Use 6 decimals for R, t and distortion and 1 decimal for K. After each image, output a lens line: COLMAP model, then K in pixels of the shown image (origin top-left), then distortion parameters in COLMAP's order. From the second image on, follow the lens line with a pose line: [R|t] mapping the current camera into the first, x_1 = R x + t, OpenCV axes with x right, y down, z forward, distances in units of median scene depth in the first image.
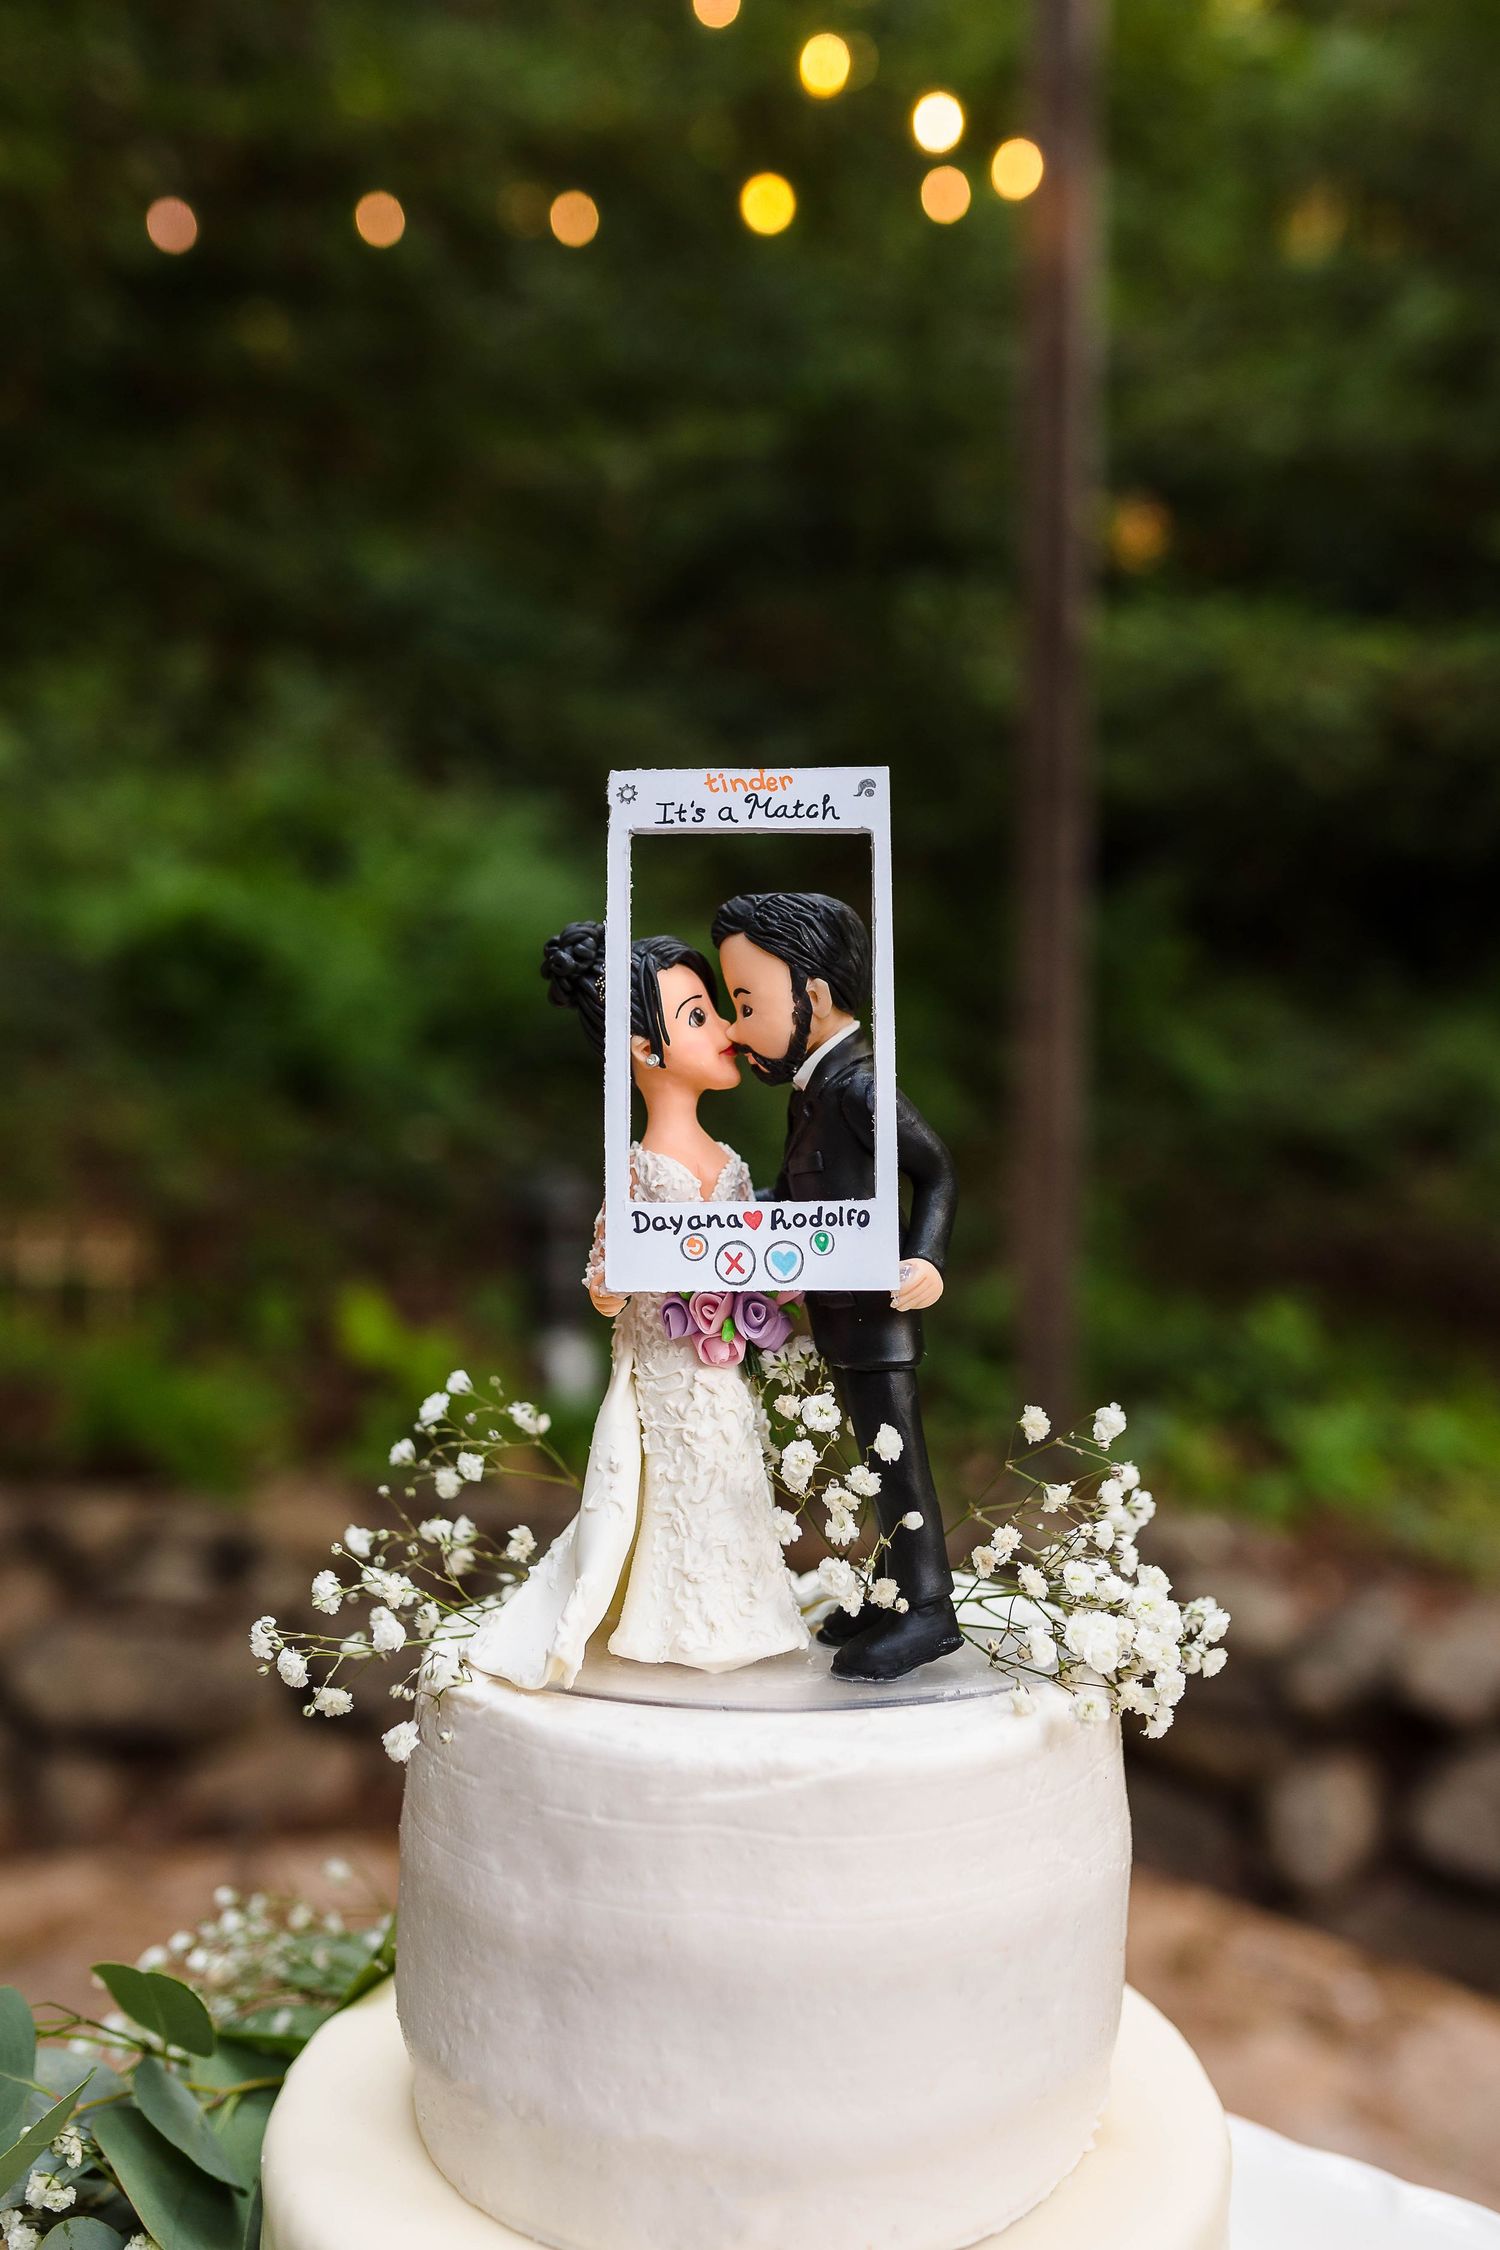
lens RADIAL K [[2287.0, 0, 750.0], [0, 2287.0, 1125.0], [0, 0, 1]] dist [0.001552, 0.001886]
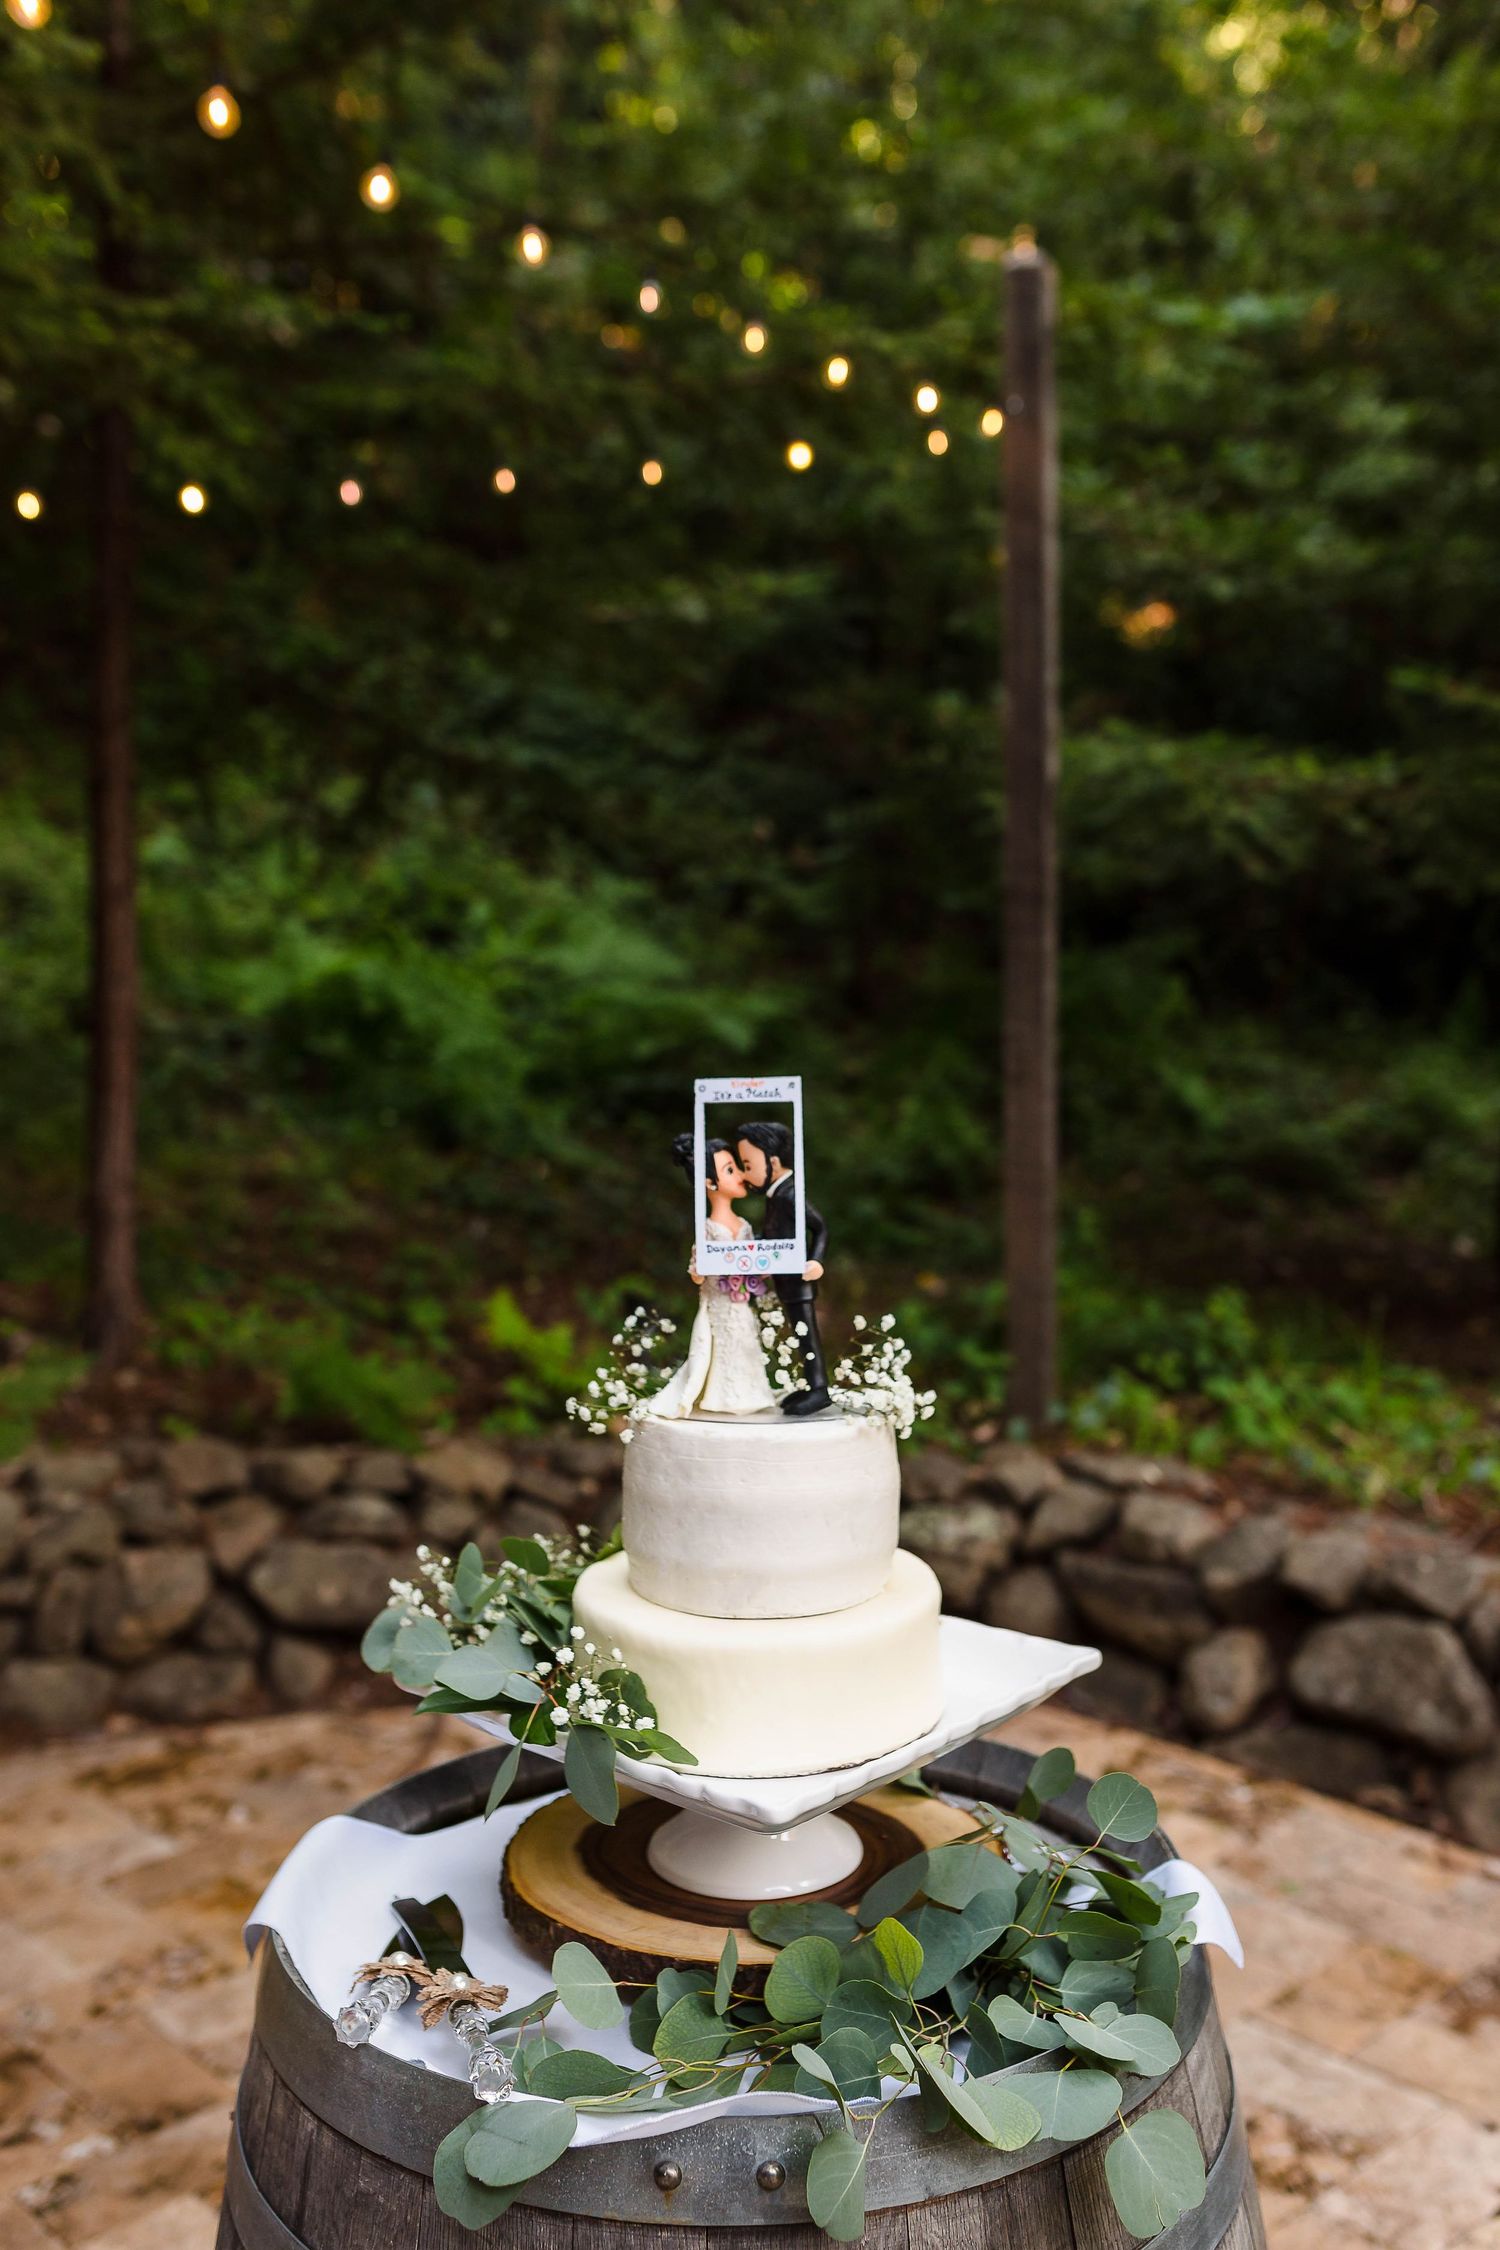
lens RADIAL K [[2287.0, 0, 750.0], [0, 2287.0, 1125.0], [0, 0, 1]] dist [0.001552, 0.001886]
pose [[0.999338, -0.015340, -0.032977, 0.088225], [0.015222, 0.999877, -0.003827, -0.089728], [0.033032, 0.003323, 0.999449, -1.646877]]
